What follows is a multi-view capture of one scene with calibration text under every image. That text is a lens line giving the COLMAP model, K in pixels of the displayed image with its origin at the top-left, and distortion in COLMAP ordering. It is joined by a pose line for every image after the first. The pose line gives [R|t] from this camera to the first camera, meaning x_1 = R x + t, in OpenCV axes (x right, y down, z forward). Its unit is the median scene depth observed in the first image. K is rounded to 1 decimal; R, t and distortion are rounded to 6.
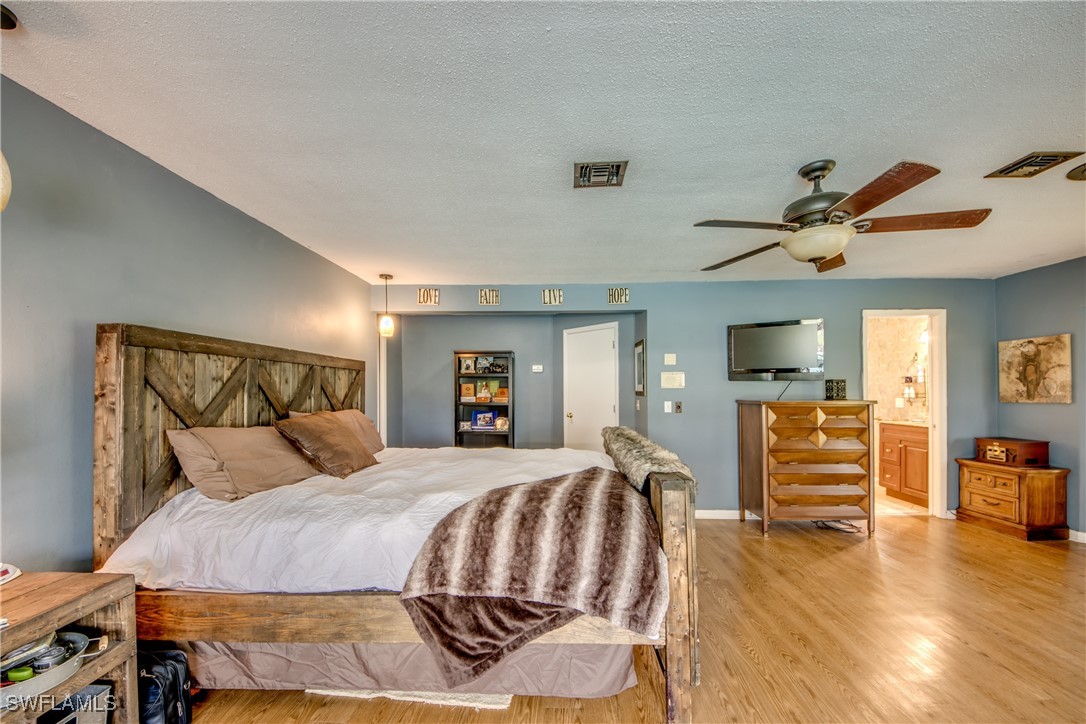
lens RADIAL K [[409.0, 0, 543.3], [0, 409.0, 386.0], [0, 0, 1]] dist [0.012682, -0.000342]
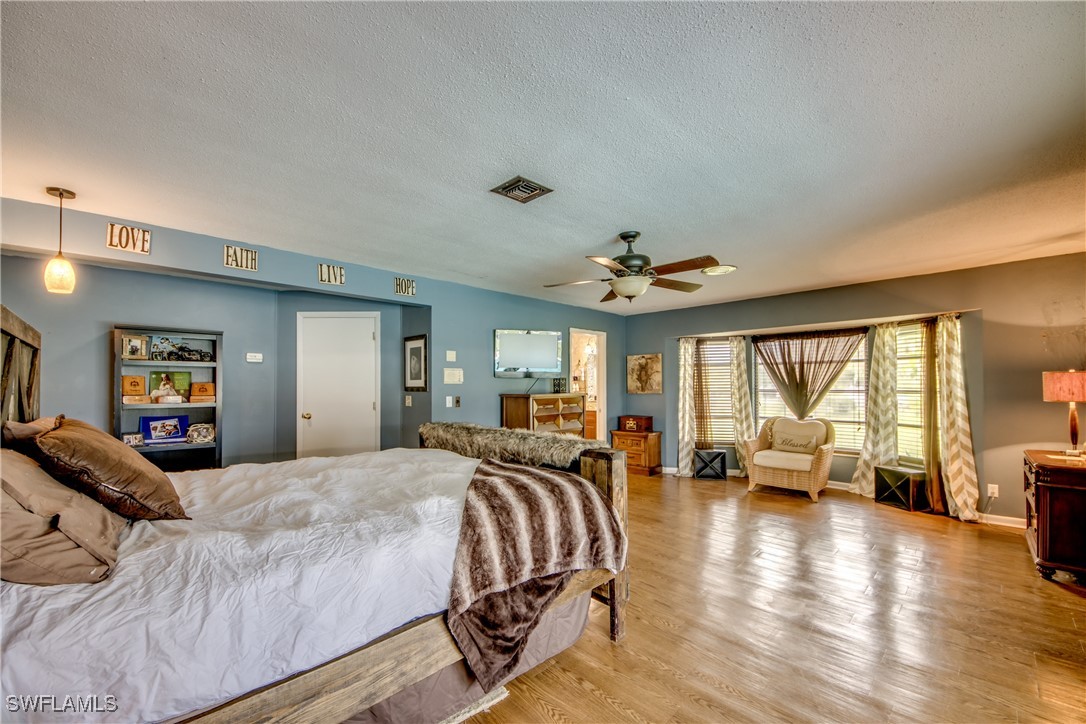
lens RADIAL K [[432.5, 0, 542.8], [0, 432.5, 374.1], [0, 0, 1]] dist [0.016609, -0.019161]
pose [[0.697021, 0.021031, 0.716742, -0.354509], [-0.006770, 0.999718, -0.022750, 0.004920], [-0.717019, 0.011005, 0.696967, 0.078095]]
